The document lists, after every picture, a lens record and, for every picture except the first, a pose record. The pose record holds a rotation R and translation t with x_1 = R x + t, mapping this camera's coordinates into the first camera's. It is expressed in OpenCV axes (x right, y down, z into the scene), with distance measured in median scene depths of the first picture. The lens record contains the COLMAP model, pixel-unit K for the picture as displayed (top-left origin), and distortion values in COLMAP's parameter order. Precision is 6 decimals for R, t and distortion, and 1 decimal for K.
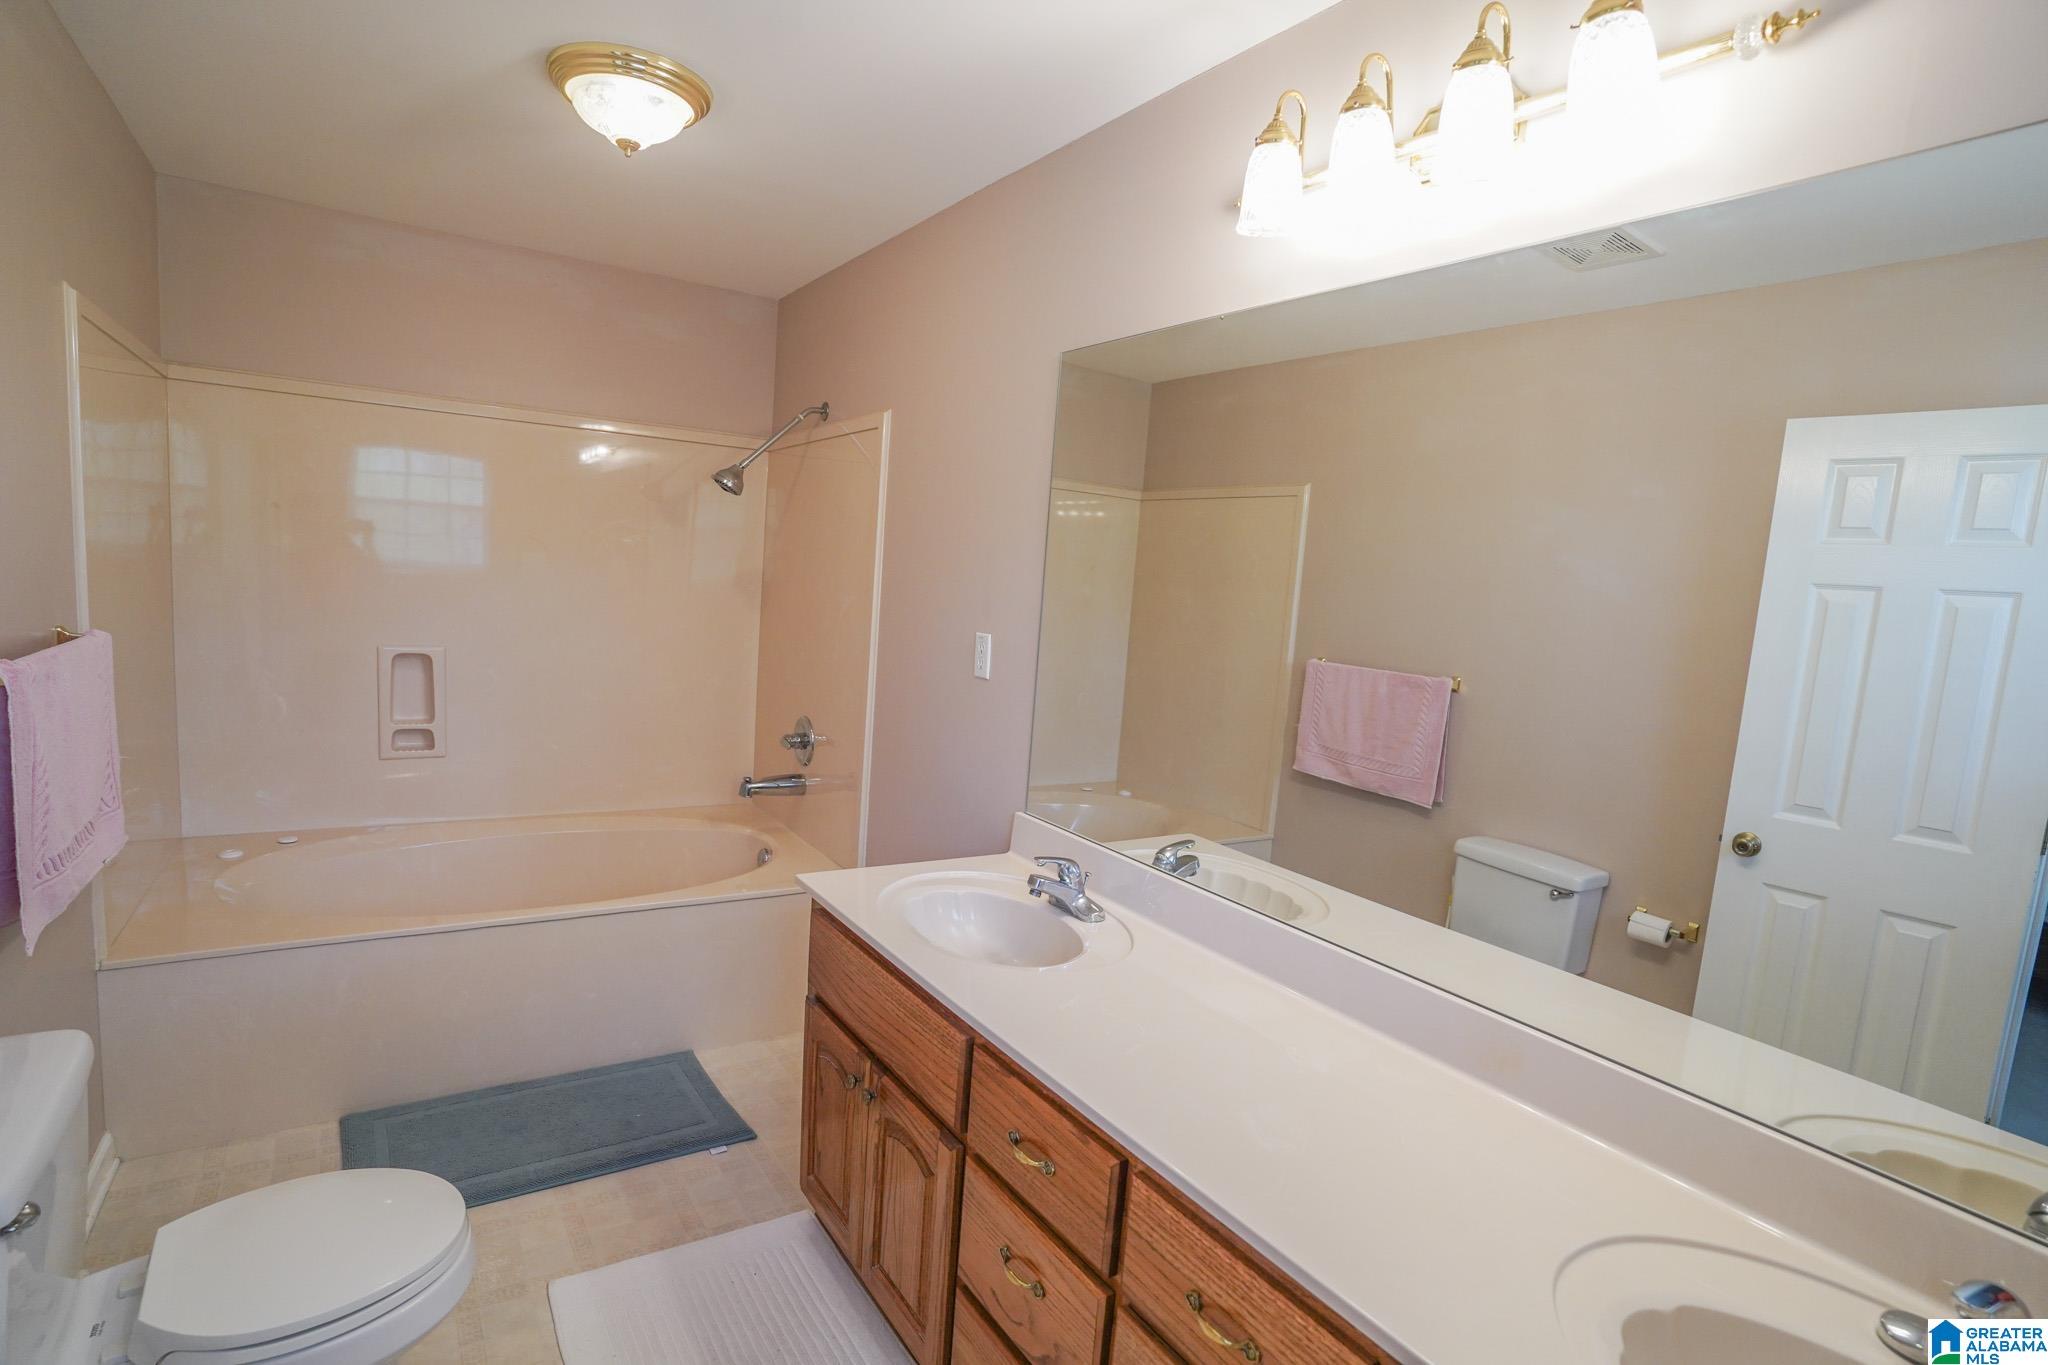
lens RADIAL K [[1007.0, 0, 1023.8], [0, 1007.0, 744.2], [0, 0, 1]] dist [-0.084460, 0.041659]
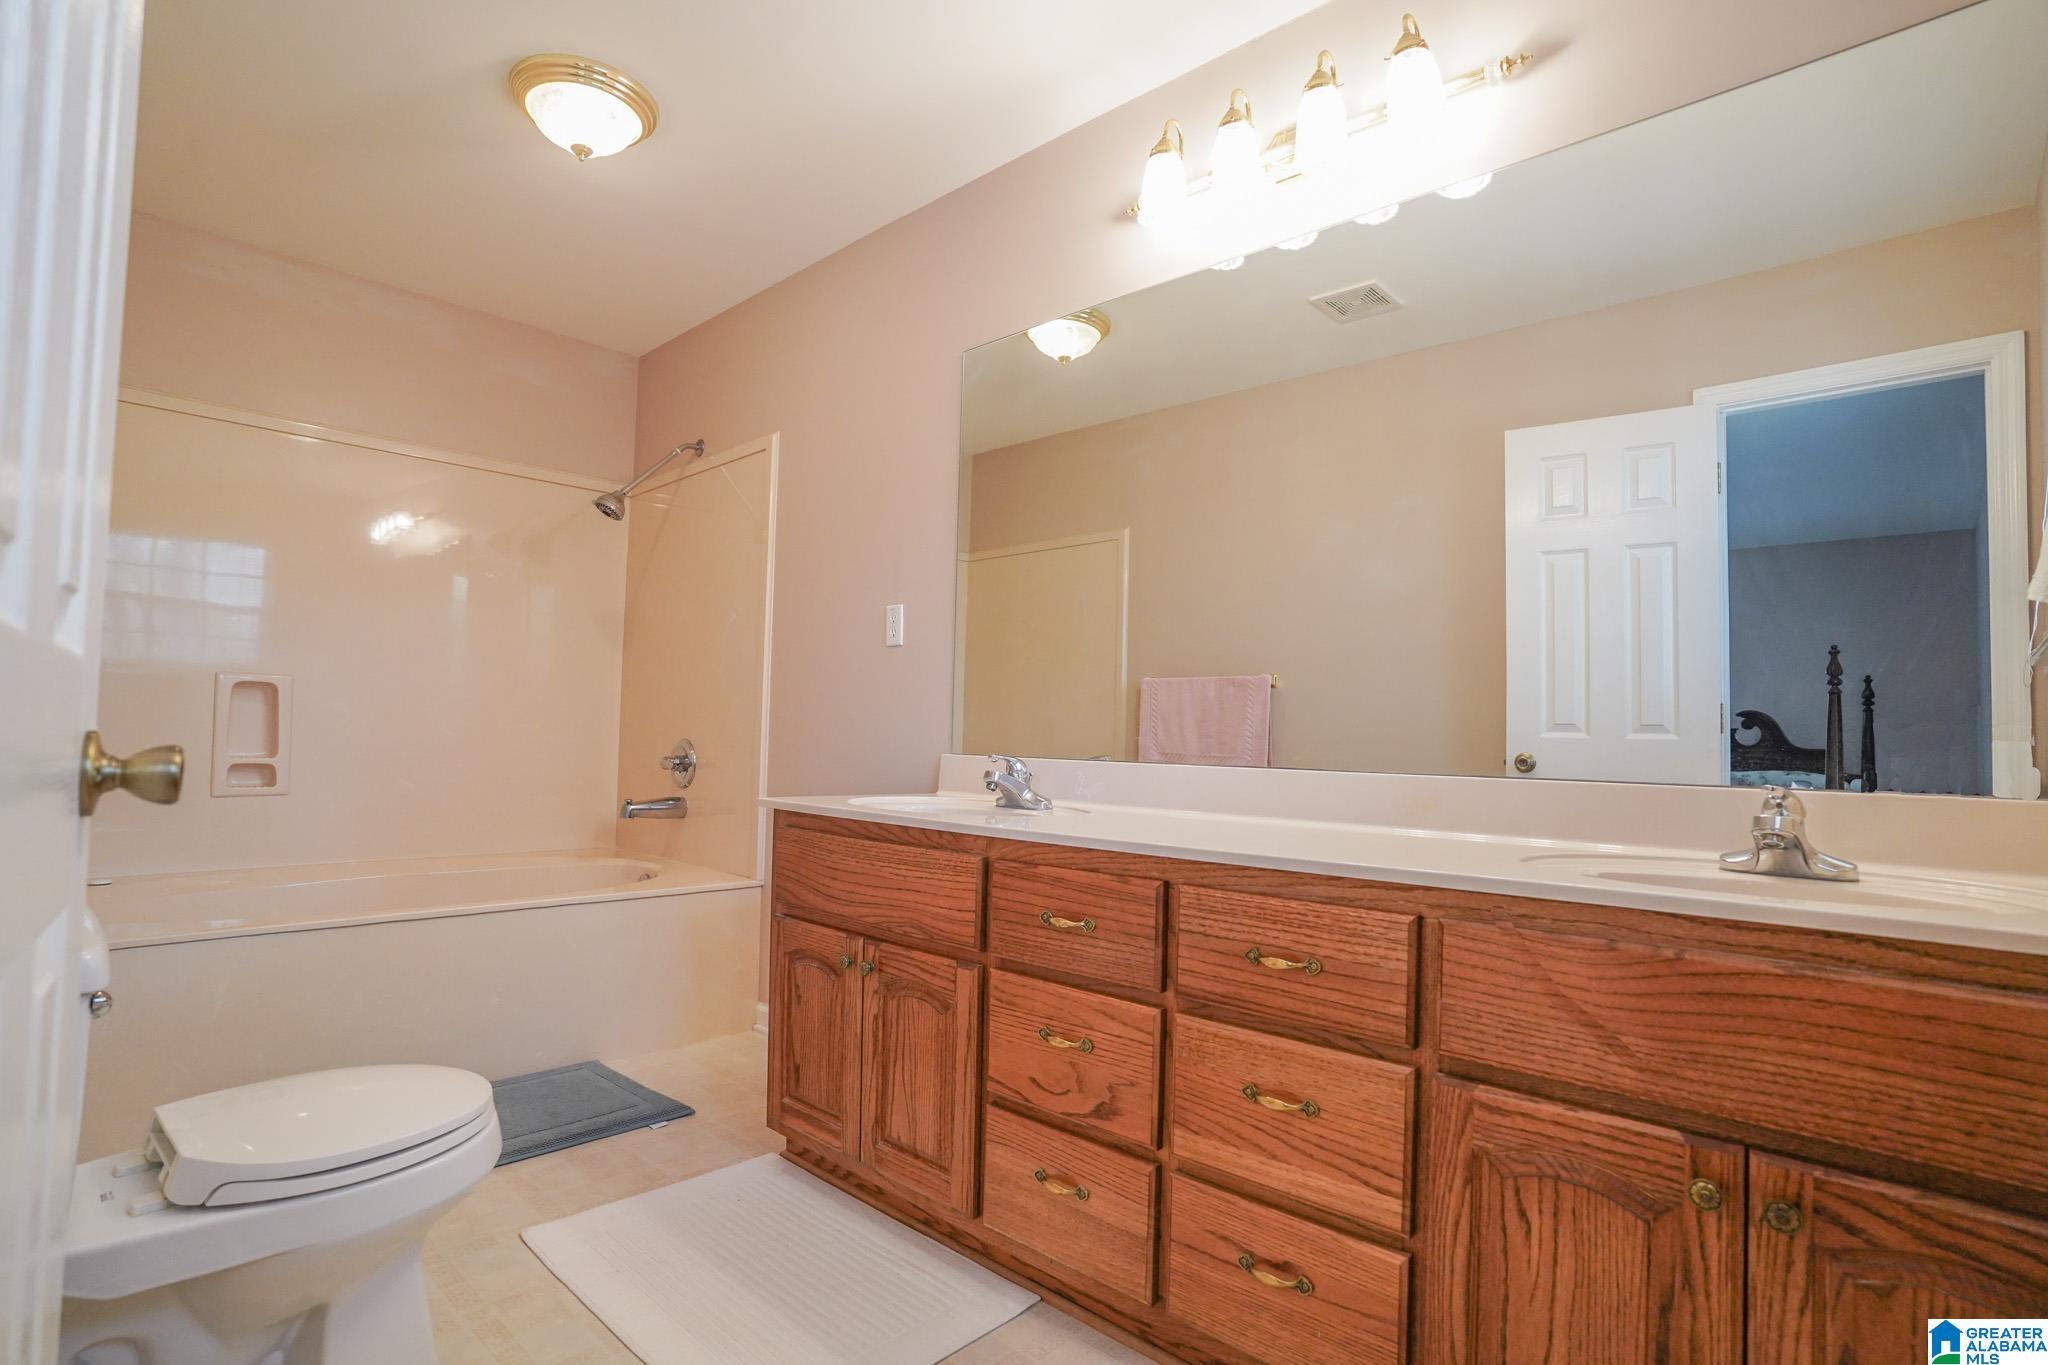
lens RADIAL K [[1017.1, 0, 1020.3], [0, 1017.1, 760.0], [0, 0, 1]] dist [-0.103355, 0.068809]
pose [[0.971276, -0.051785, 0.232255, -0.185479], [0.083778, 0.987959, -0.130071, 0.228537], [-0.222722, 0.145793, 0.963919, -0.079611]]
